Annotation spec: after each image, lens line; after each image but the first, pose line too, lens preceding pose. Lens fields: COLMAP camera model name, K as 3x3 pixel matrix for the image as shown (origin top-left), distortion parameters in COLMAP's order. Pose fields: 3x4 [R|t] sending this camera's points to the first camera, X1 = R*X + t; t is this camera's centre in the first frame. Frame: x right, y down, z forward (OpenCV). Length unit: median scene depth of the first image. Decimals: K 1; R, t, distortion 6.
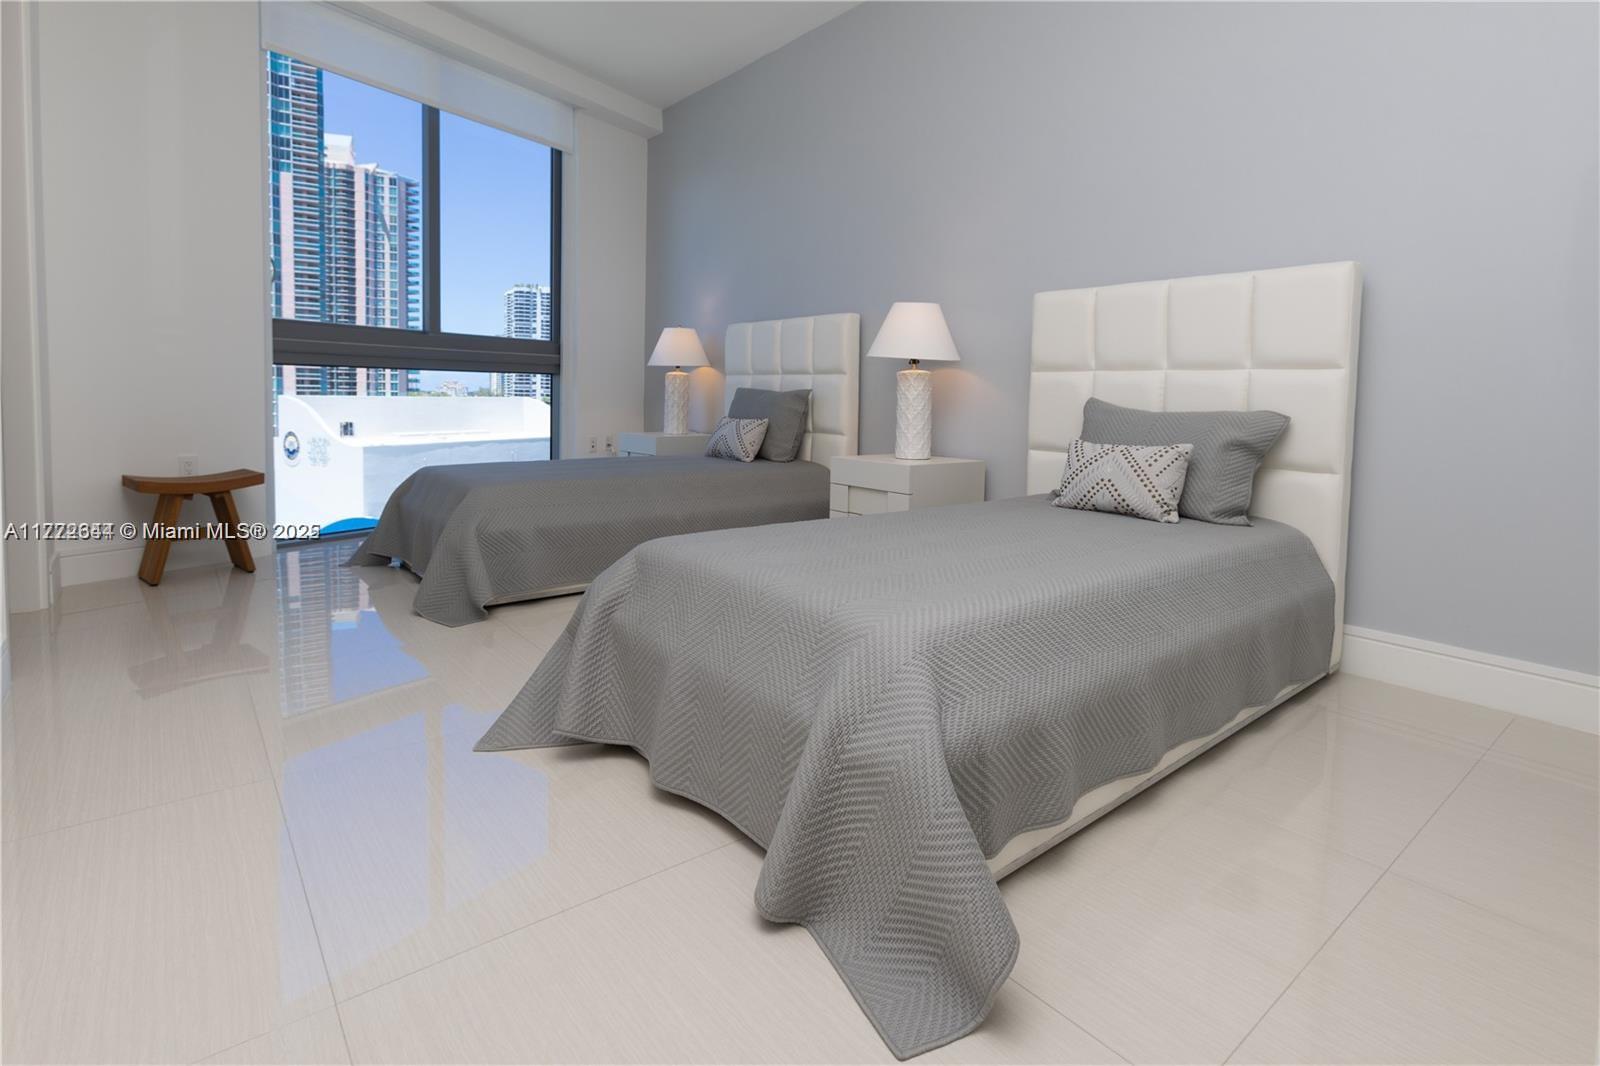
lens RADIAL K [[755.9, 0, 818.8], [0, 755.9, 534.0], [0, 0, 1]] dist [-0.027120, 0.020413]
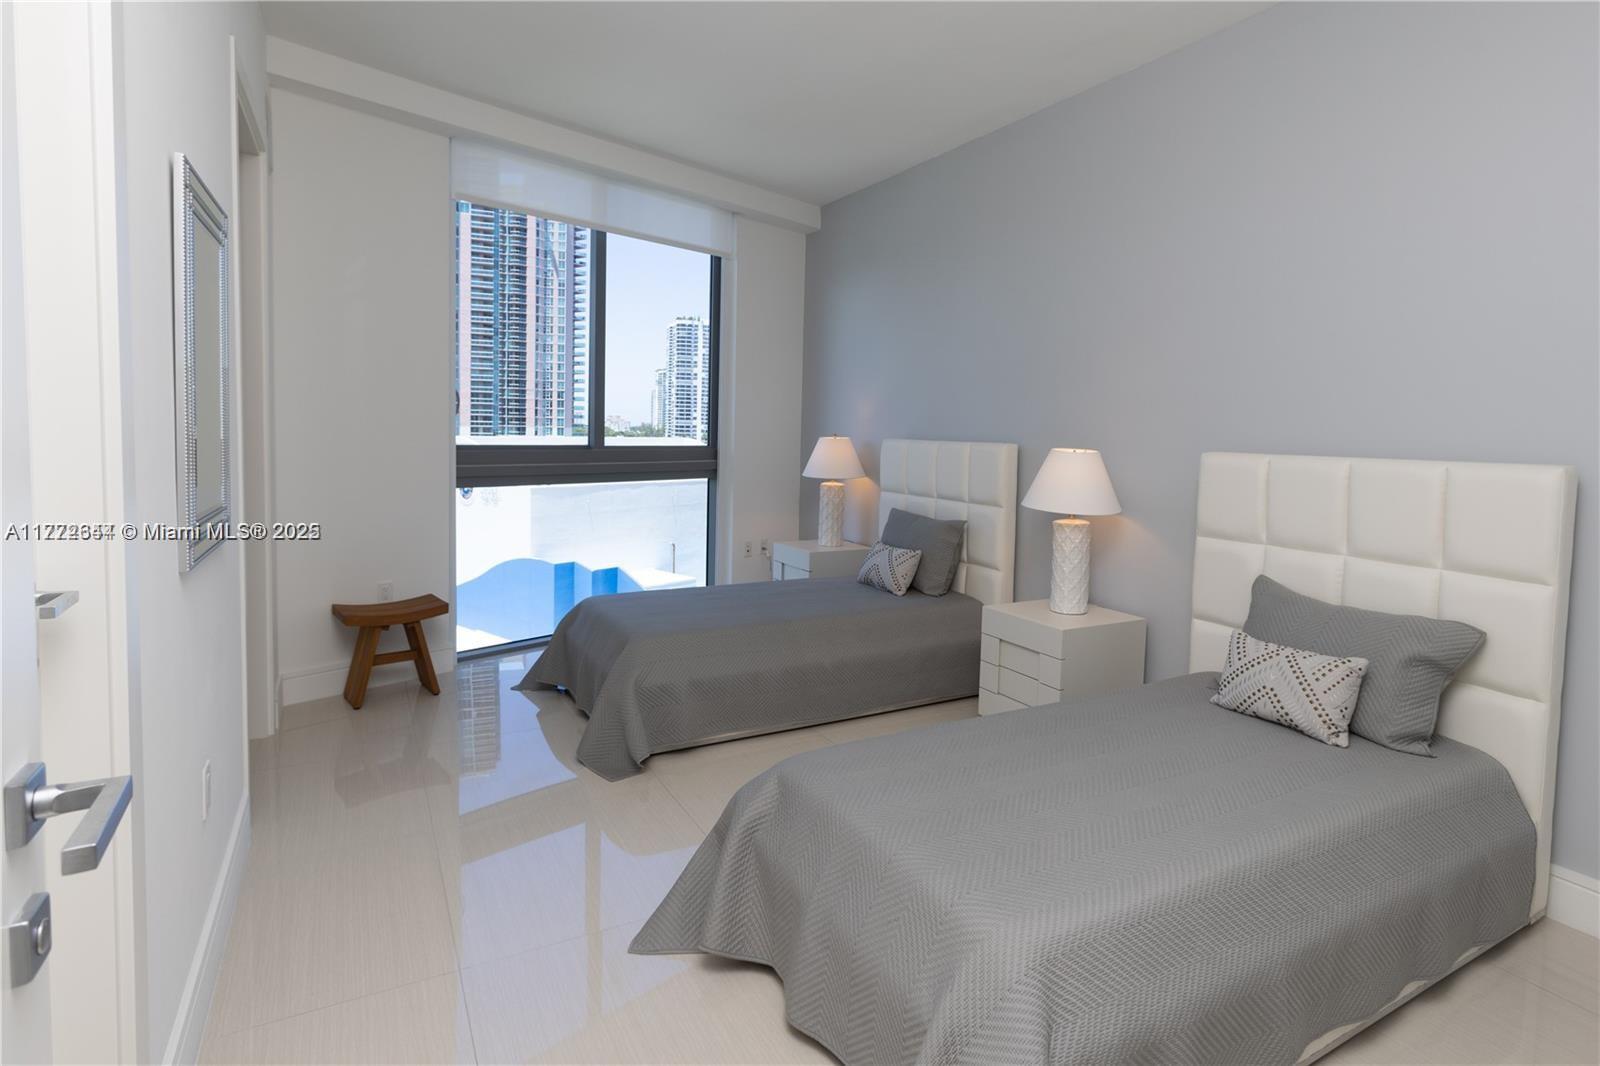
lens RADIAL K [[823.8, 0, 861.5], [0, 823.8, 546.7], [0, 0, 1]] dist [-0.020426, 0.016755]
pose [[0.987019, 0.013061, -0.160069, 0.027207], [-0.013569, 0.999906, -0.002082, -0.154907], [0.160026, 0.004227, 0.987104, -0.058984]]
